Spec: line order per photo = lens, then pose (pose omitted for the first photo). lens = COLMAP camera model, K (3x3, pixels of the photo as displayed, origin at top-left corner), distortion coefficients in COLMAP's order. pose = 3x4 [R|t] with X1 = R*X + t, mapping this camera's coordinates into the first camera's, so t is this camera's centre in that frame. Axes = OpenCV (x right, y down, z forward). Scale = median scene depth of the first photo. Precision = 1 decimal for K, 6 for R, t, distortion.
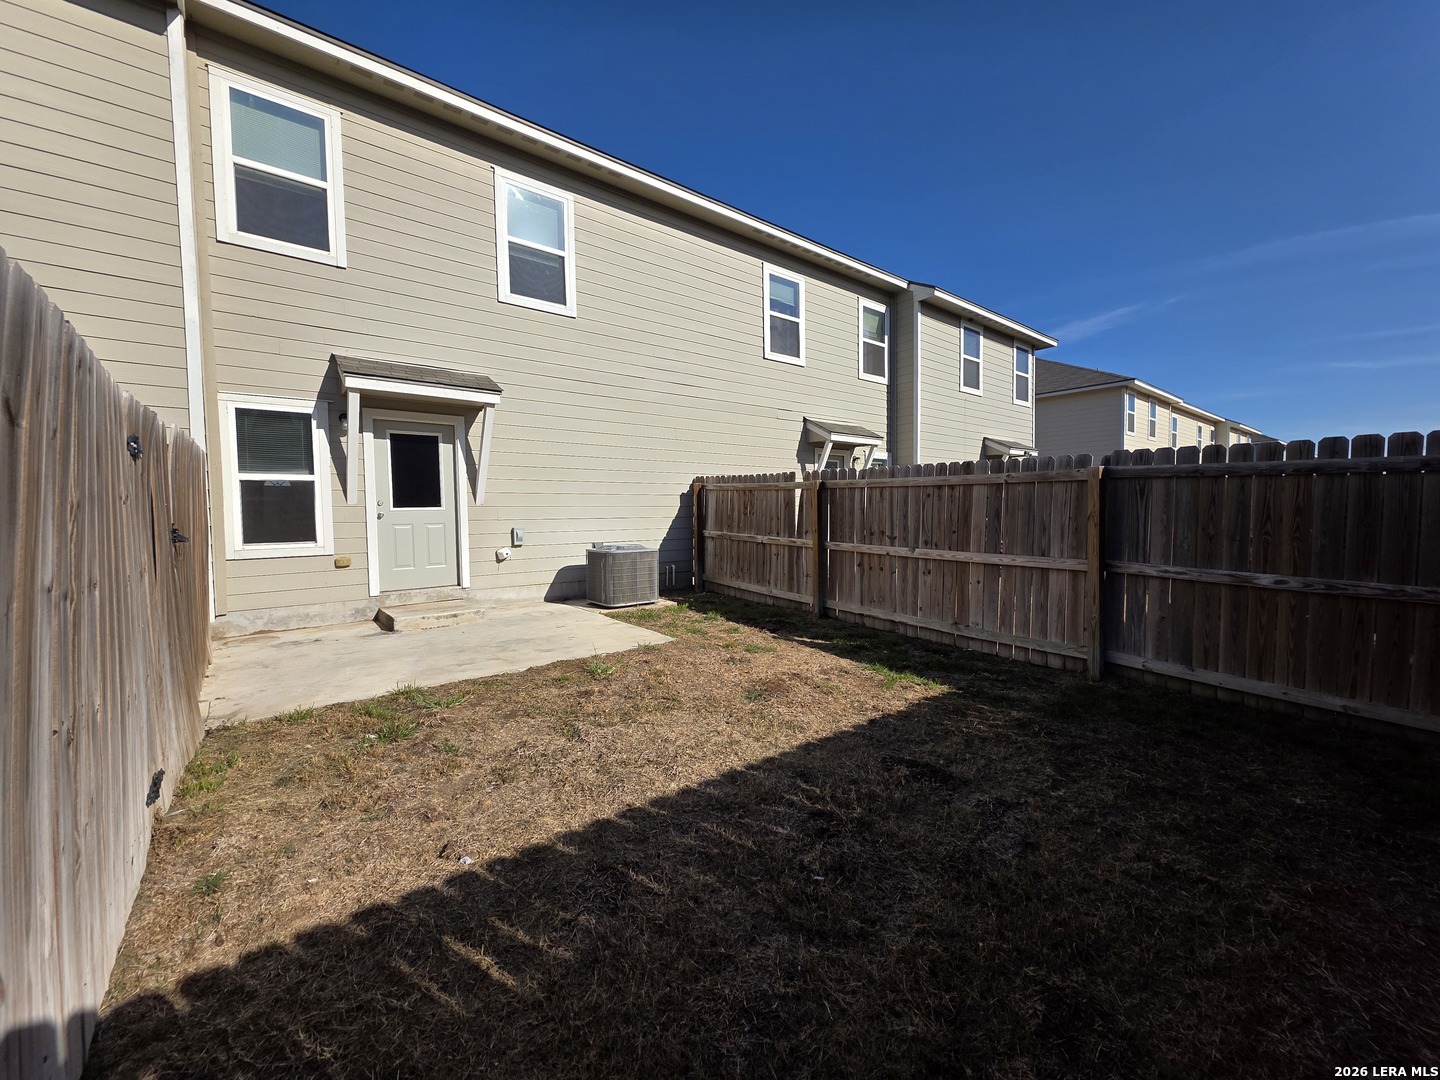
lens RADIAL K [[569.9, 0, 711.9], [0, 569.9, 534.0], [0, 0, 1]] dist [0.004093, 0.000063]
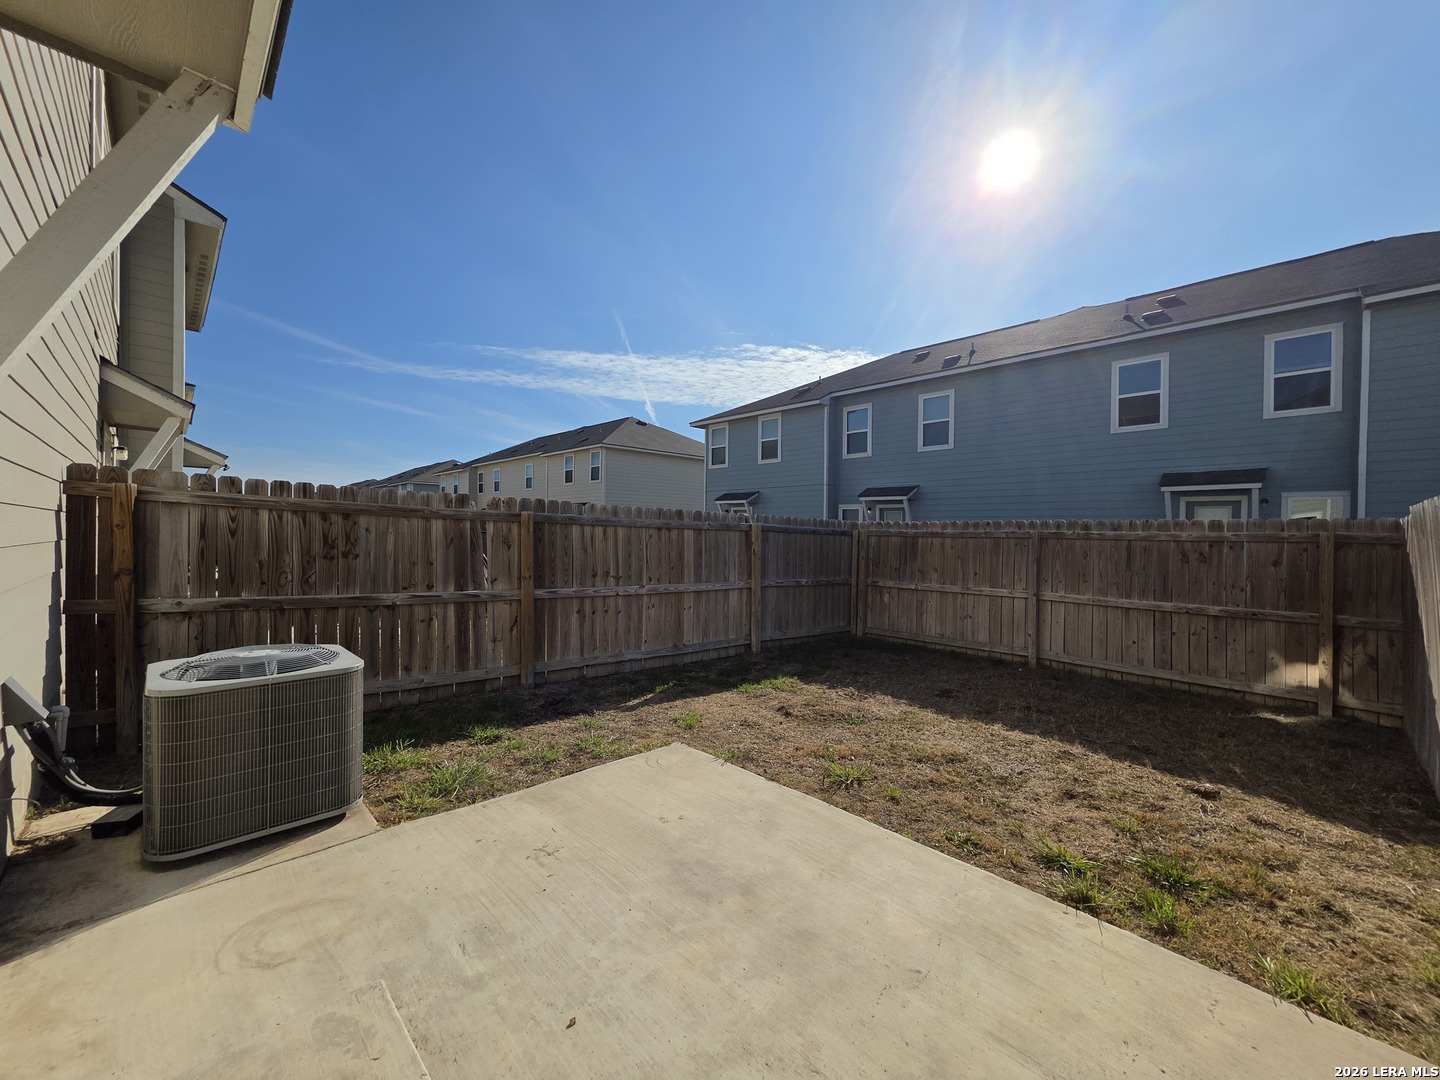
lens RADIAL K [[569.9, 0, 713.7], [0, 569.9, 537.9], [0, 0, 1]] dist [0.004093, 0.000063]
pose [[-0.104371, 0.010803, 0.994480, -0.681859], [0.033342, 0.999417, -0.007357, -0.048736], [-0.993979, 0.032390, -0.104670, 0.930748]]
